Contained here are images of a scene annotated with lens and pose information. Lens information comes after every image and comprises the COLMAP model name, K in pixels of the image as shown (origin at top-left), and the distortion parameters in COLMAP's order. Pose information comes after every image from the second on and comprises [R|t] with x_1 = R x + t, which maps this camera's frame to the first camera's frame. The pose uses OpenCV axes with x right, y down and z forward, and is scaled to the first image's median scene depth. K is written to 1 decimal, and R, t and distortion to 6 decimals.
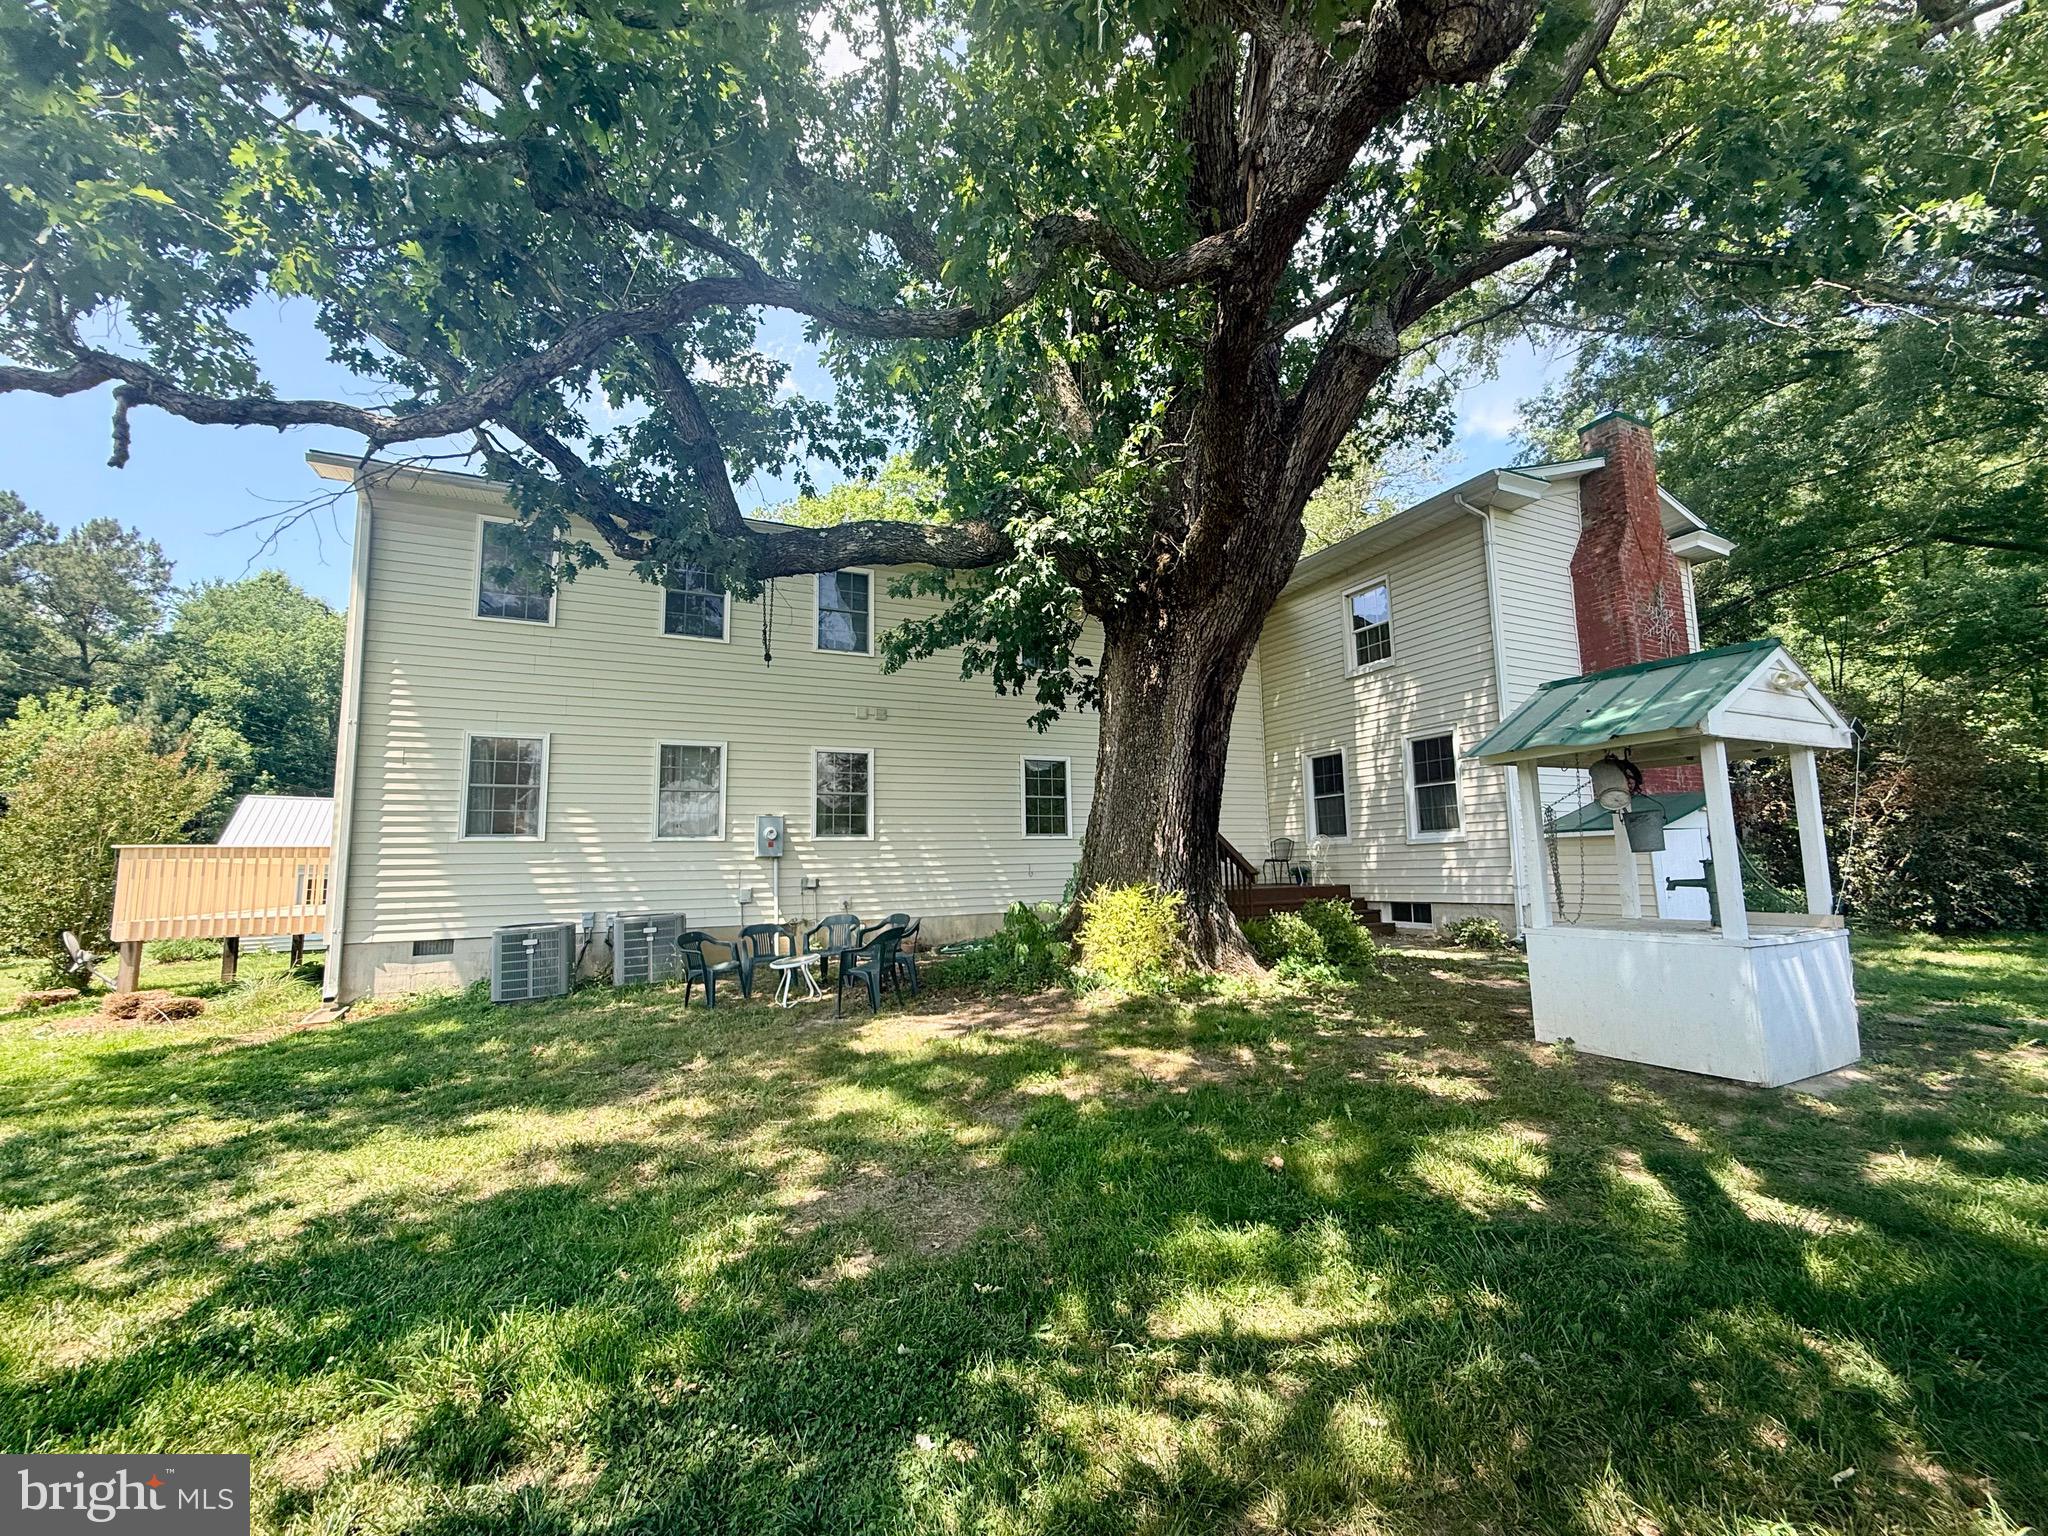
lens RADIAL K [[828.5, 0, 1024.0], [0, 828.5, 768.0], [0, 0, 1]] dist [-0.000520, -0.000049]
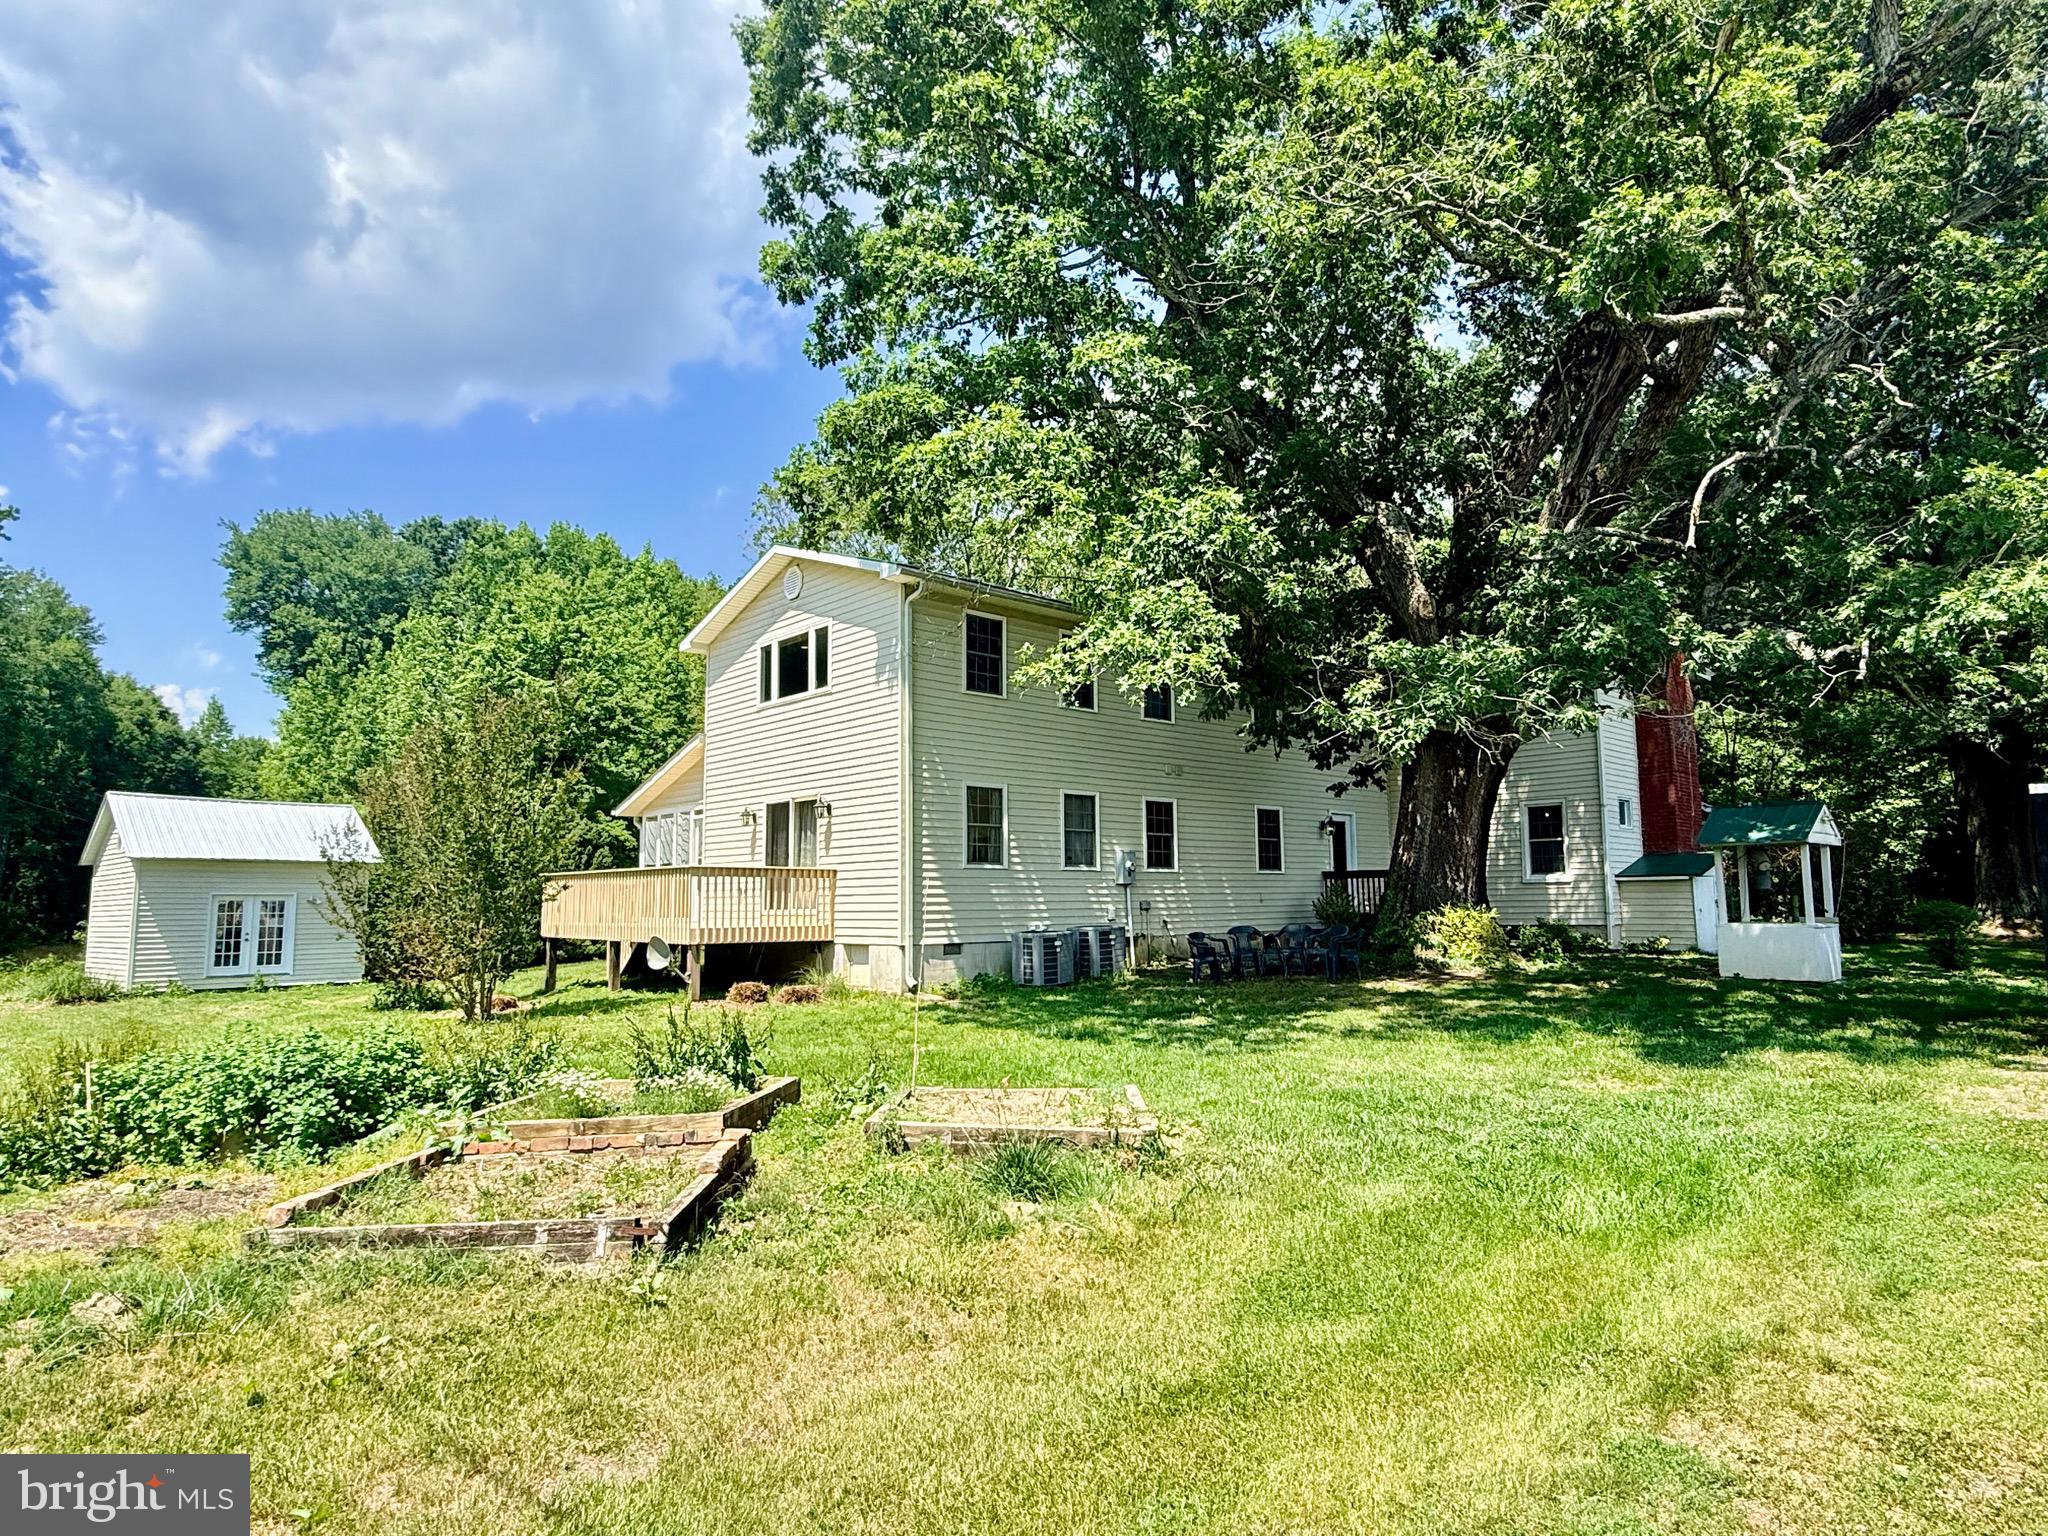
lens RADIAL K [[1099.2, 0, 1024.0], [0, 1099.2, 768.0], [0, 0, 1]] dist [-0.001744, -0.000710]
pose [[0.942217, 0.051510, 0.331018, -1.035934], [-0.049805, 0.998666, -0.013640, -0.039776], [-0.331279, -0.003635, 0.943526, -0.548696]]
